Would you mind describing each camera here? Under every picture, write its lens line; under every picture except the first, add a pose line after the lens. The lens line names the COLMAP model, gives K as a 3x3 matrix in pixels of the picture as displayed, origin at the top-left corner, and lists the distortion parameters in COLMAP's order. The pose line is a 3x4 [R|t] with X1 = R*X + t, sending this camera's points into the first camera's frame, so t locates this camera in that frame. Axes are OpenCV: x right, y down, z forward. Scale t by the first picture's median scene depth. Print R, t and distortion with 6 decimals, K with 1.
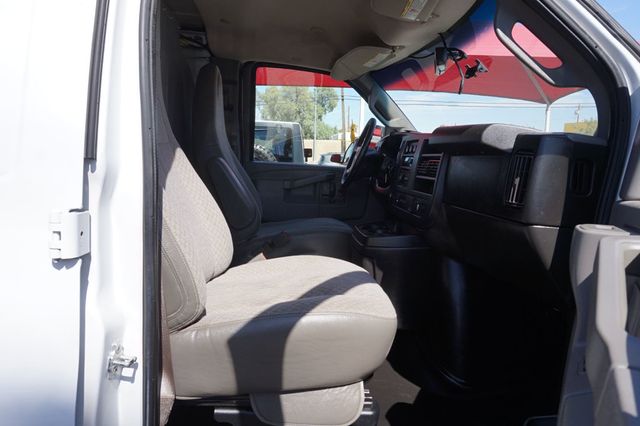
lens RADIAL K [[436.7, 0, 317.7], [0, 436.7, 213.3], [0, 0, 1]] dist [-0.029901, 0.017345]
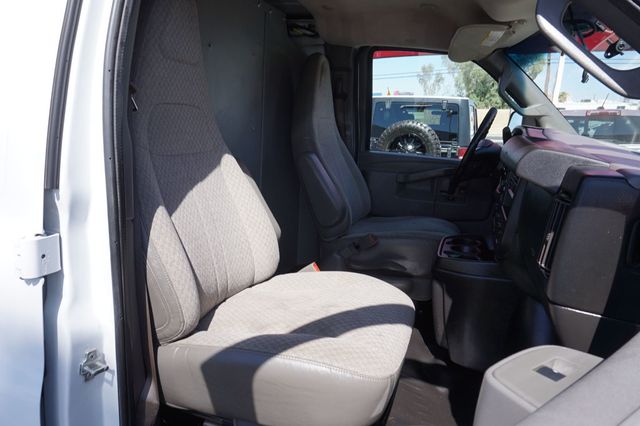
lens RADIAL K [[436.7, 0, 319.1], [0, 436.7, 210.3], [0, 0, 1]] dist [-0.029901, 0.017345]
pose [[0.907745, 0.085382, -0.410743, 0.199676], [-0.058959, 0.995317, 0.076598, -0.072735], [0.415360, -0.045314, 0.908528, 0.107072]]
